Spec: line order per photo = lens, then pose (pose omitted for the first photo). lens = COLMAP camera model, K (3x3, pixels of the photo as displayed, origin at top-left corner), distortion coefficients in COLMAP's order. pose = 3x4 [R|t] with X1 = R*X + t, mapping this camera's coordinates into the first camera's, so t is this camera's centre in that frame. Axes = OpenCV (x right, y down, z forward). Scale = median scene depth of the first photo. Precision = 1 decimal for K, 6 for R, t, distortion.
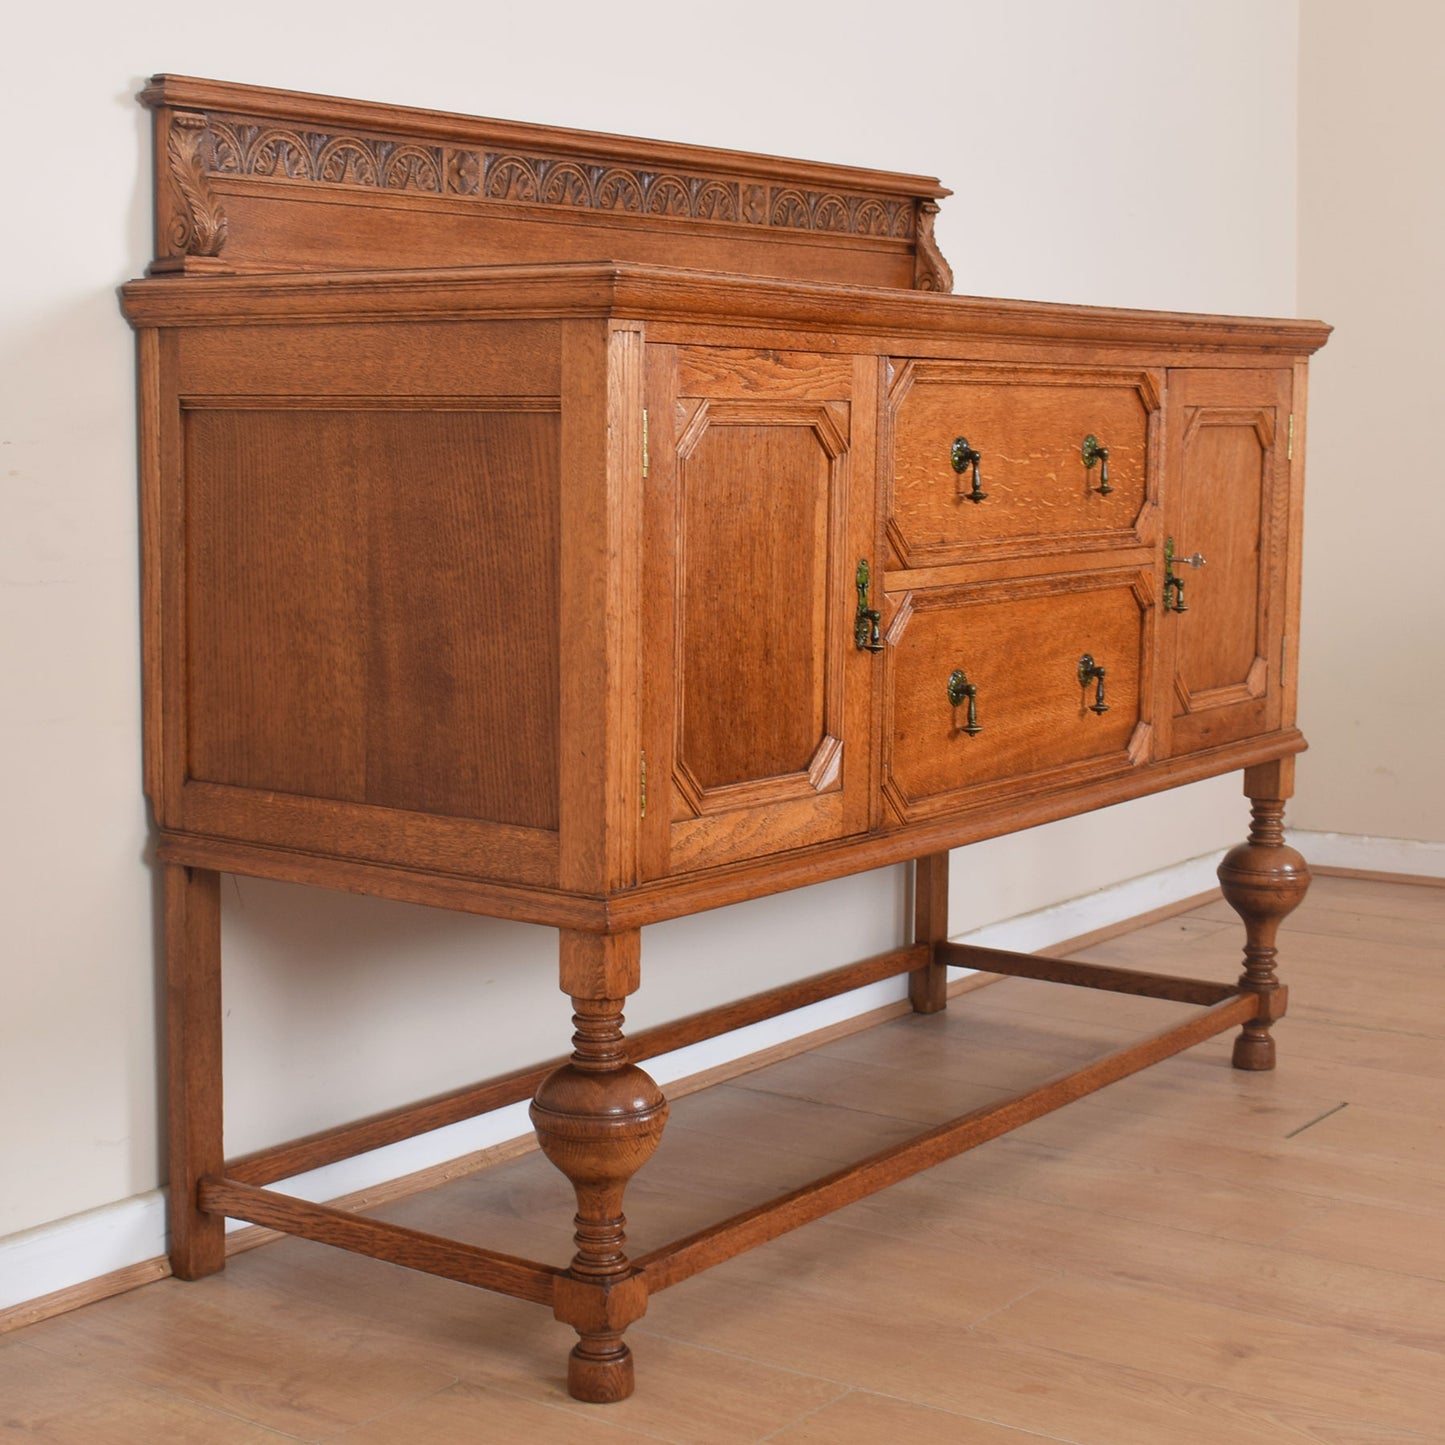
lens RADIAL K [[2604.3, 0, 672.8], [0, 2604.3, 612.1], [0, 0, 1]] dist [-0.090320, -0.284025]
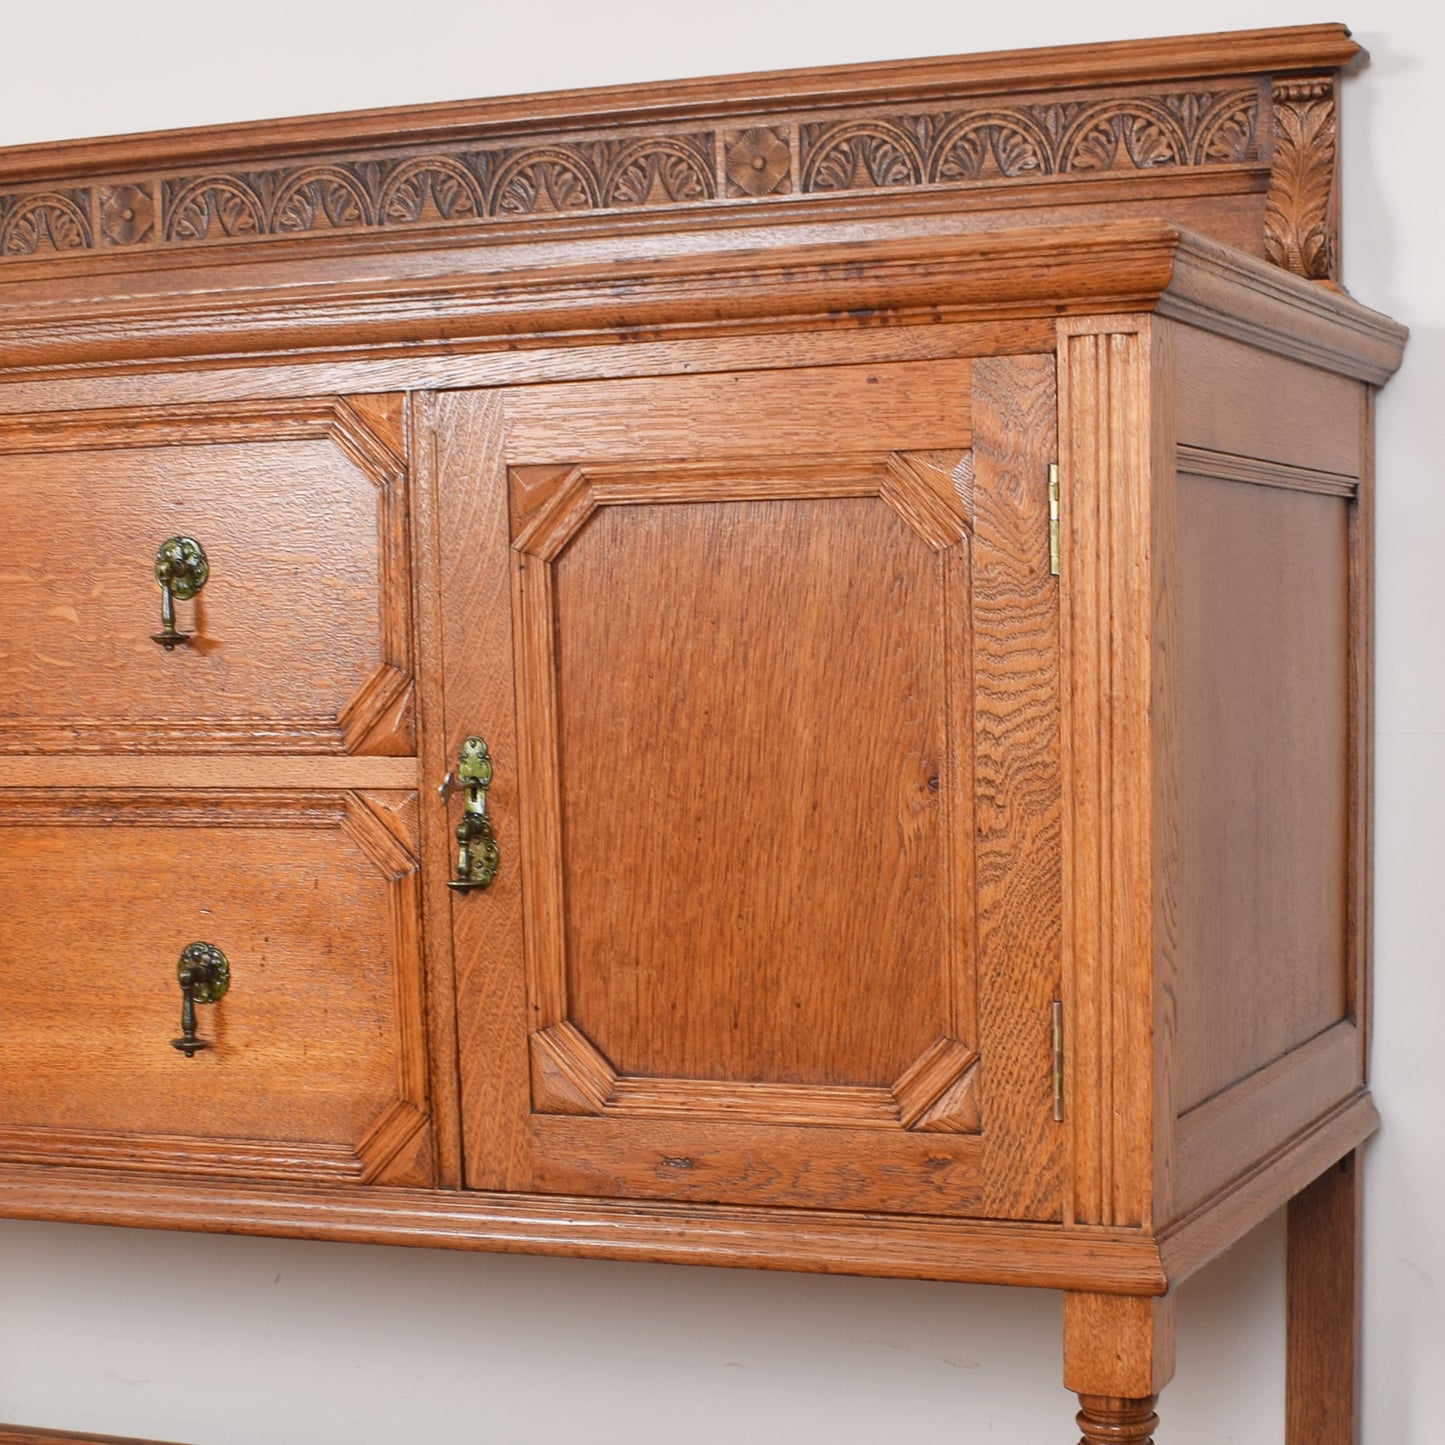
lens RADIAL K [[2980.6, 0, 897.2], [0, 2980.6, 1062.0], [0, 0, 1]] dist [-0.080668, -0.033508]
pose [[0.265890, 0.129282, -0.955295, 0.890057], [-0.064102, 0.991144, 0.116292, -0.045567], [0.961870, 0.030316, 0.271823, 1.088244]]
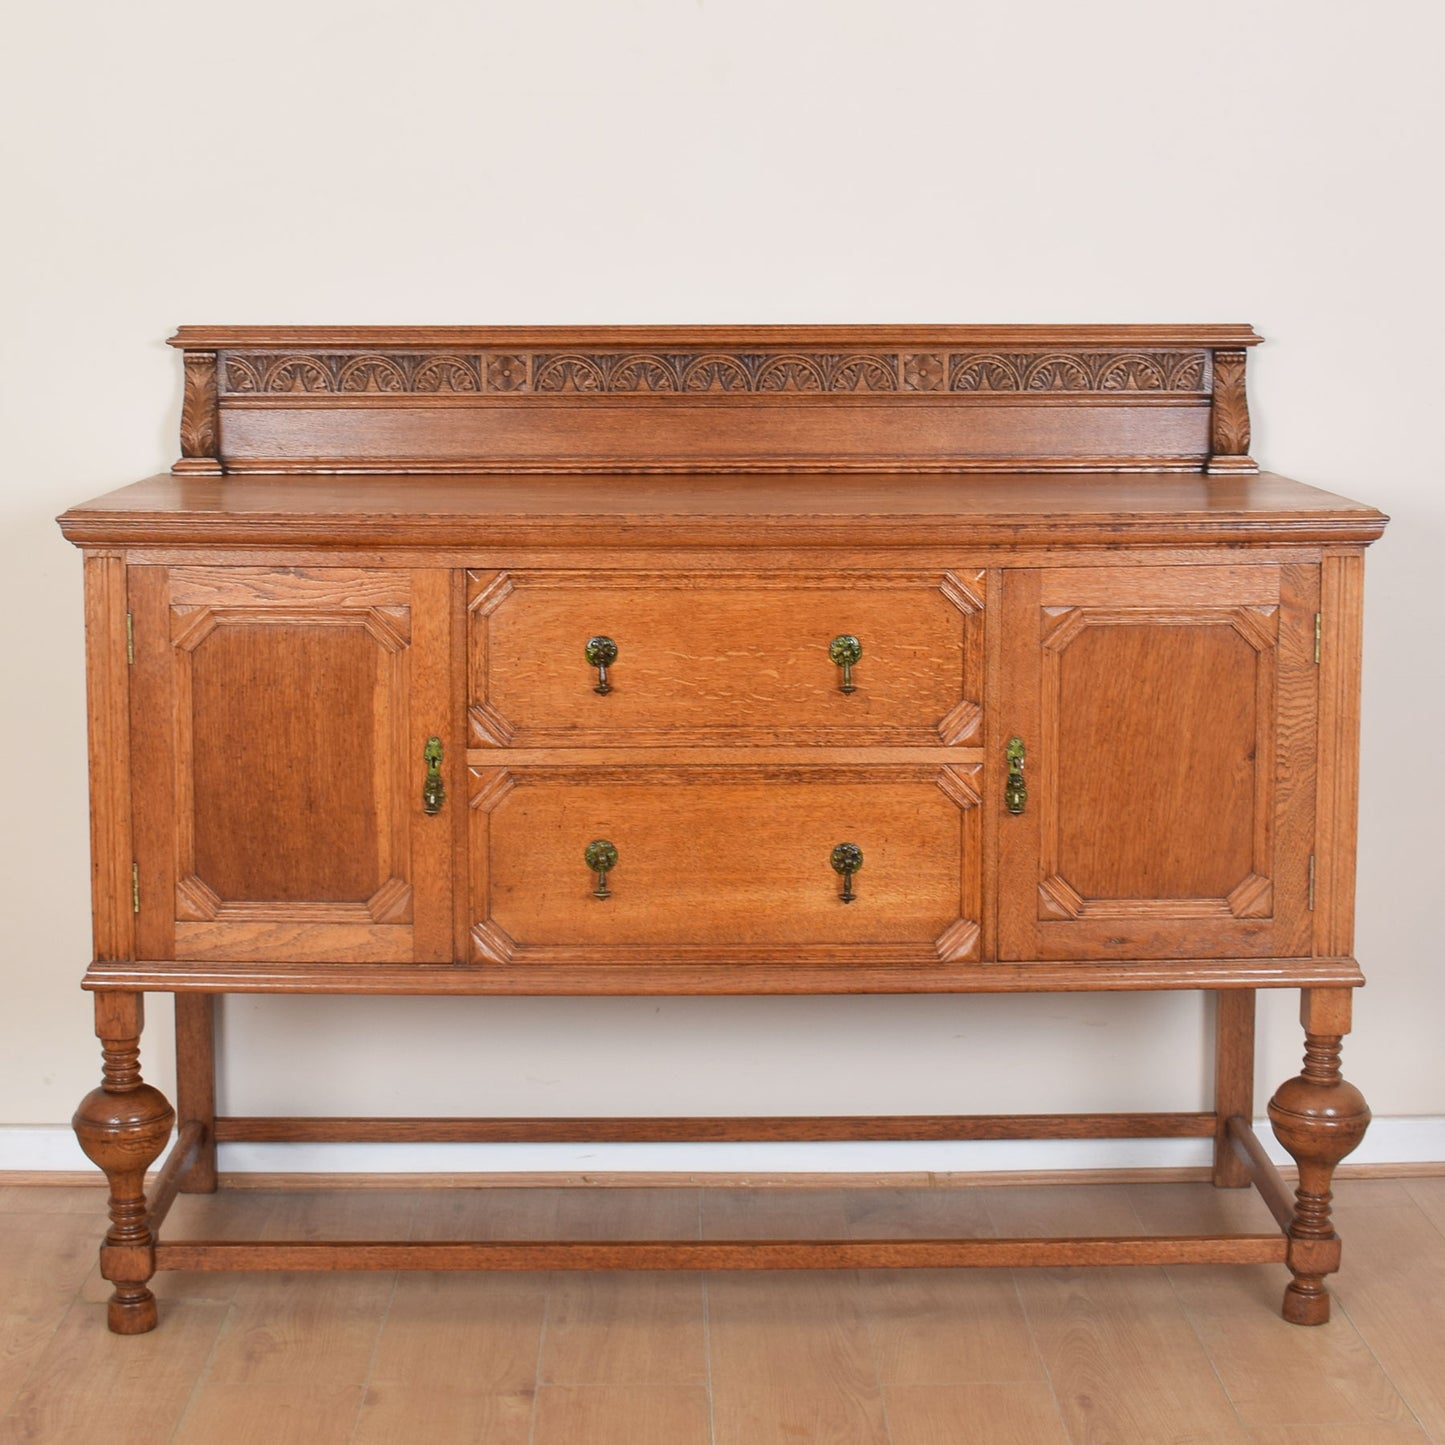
lens RADIAL K [[2802.1, 0, 719.4], [0, 2802.1, 531.2], [0, 0, 1]] dist [-0.090879, 0.031017]
pose [[0.609492, 0.066020, -0.790039, 1.127258], [-0.060225, 0.997503, 0.036895, -0.164634], [0.790502, 0.025093, 0.611946, 0.301895]]
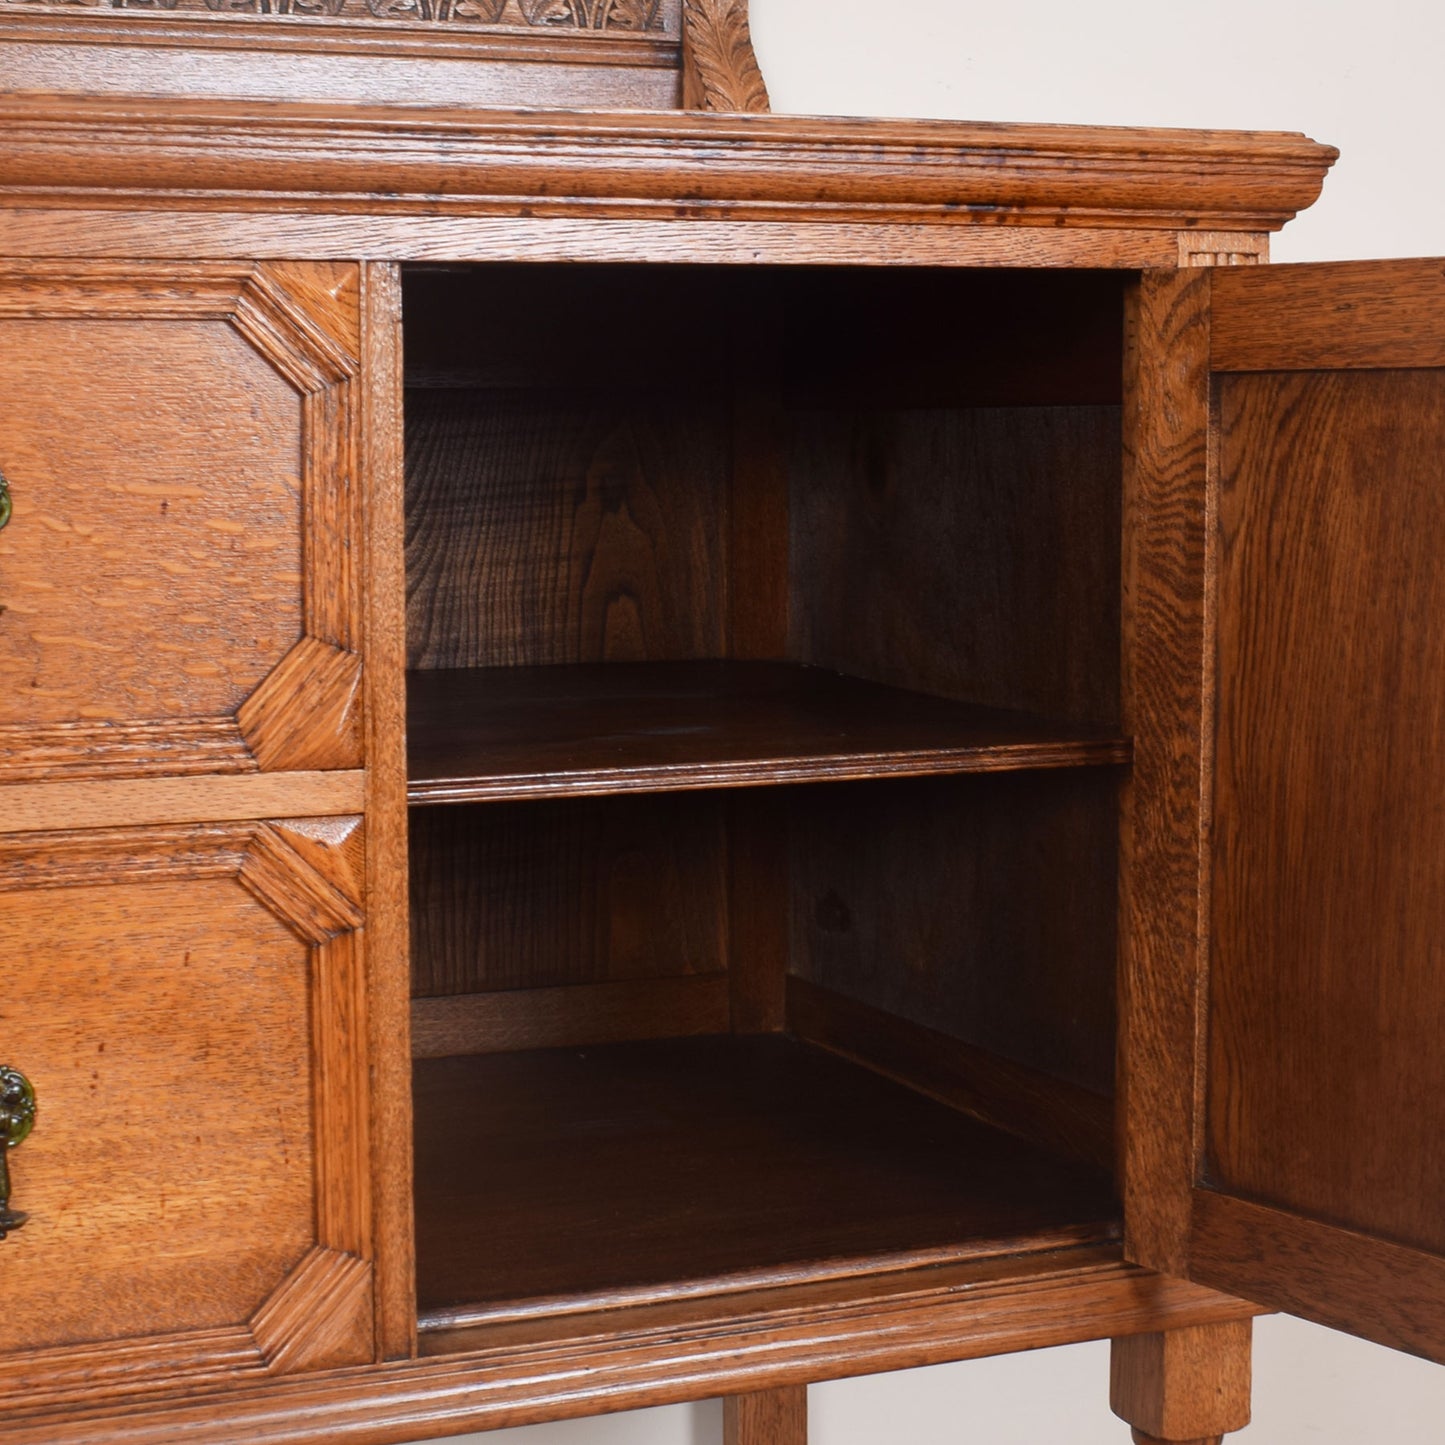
lens RADIAL K [[2965.9, 0, 749.4], [0, 2965.9, 761.1], [0, 0, 1]] dist [-0.090362, -0.023174]
pose [[0.864475, 0.042082, -0.500912, 0.507901], [-0.030296, 0.999040, 0.031645, -0.047129], [0.501763, -0.012181, 0.864920, 0.783993]]
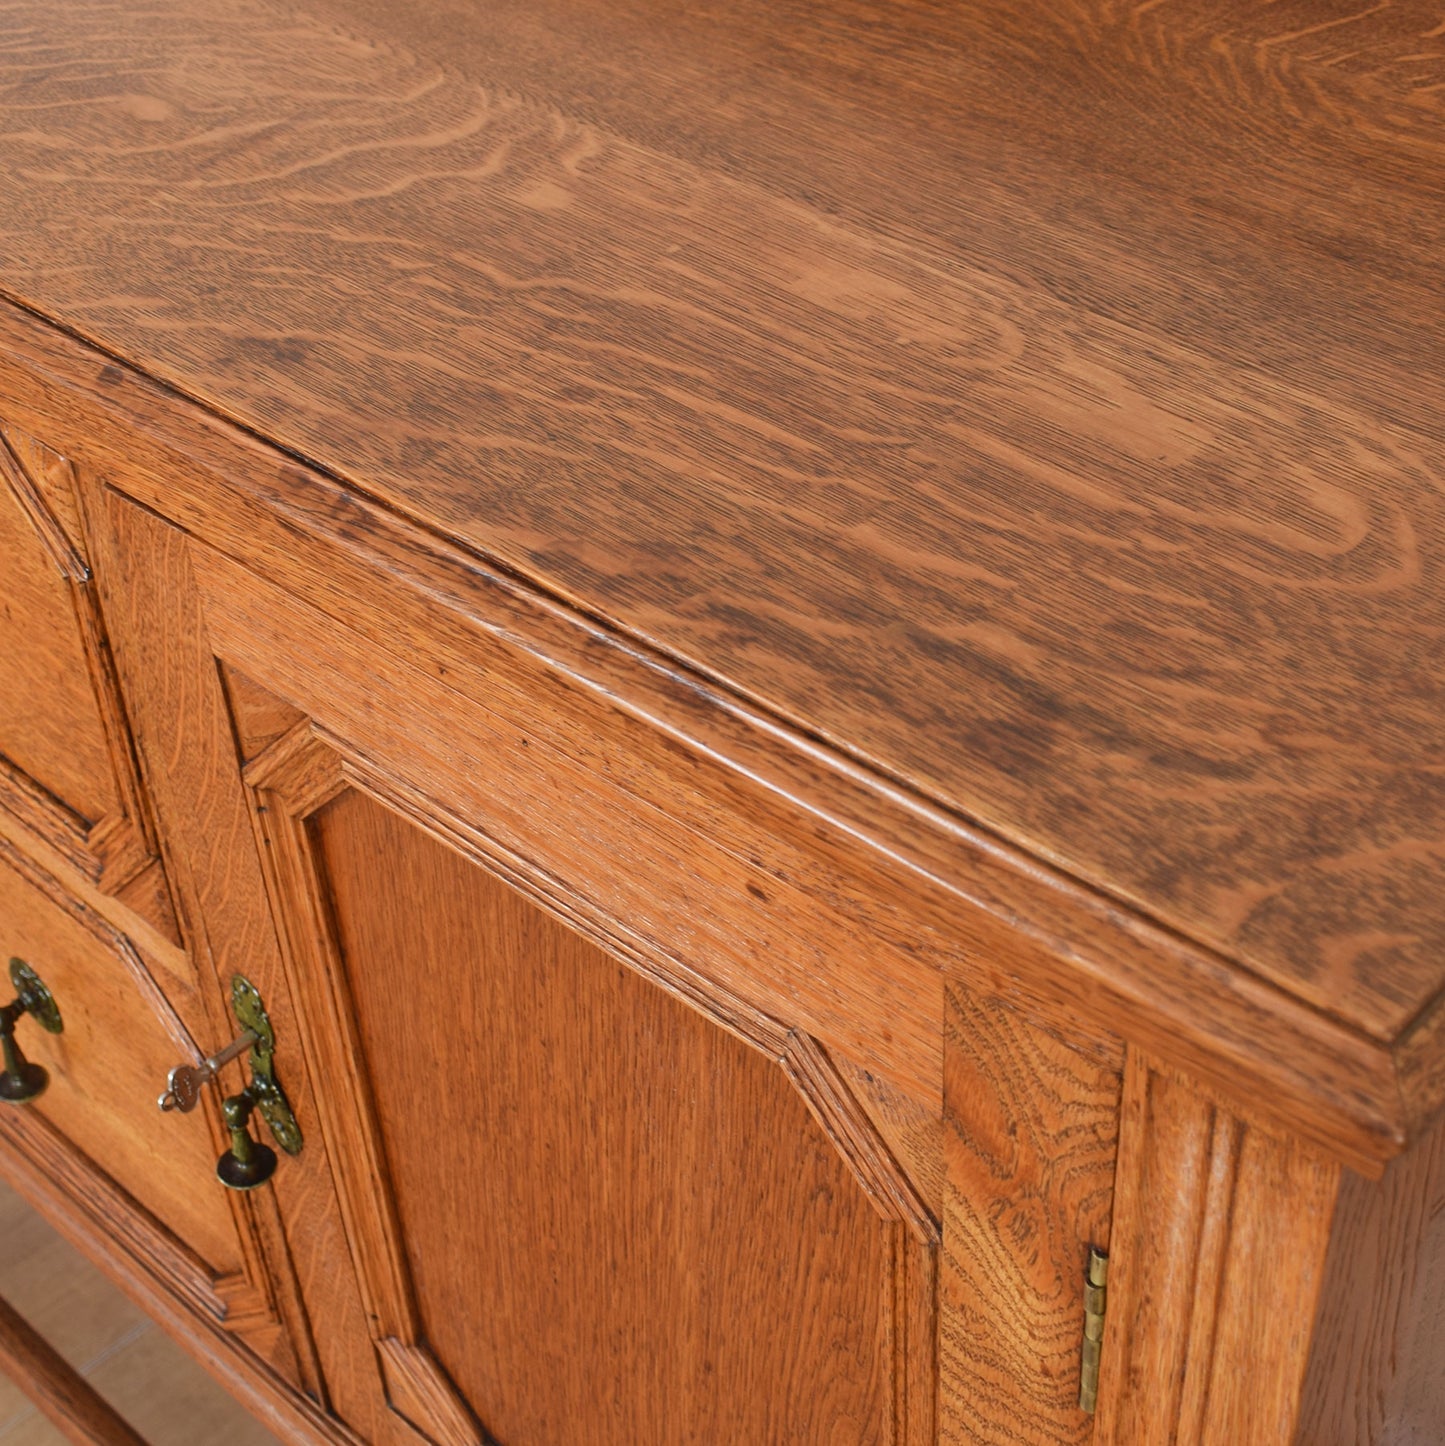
lens RADIAL K [[2371.9, 0, 721.1], [0, 2371.9, 613.9], [0, 0, 1]] dist [-0.054843, -0.138675]
pose [[-0.127519, 0.580781, -0.804010, 0.440538], [-0.038282, 0.807142, 0.589115, -0.259888], [0.991097, 0.105903, -0.080692, 1.257533]]
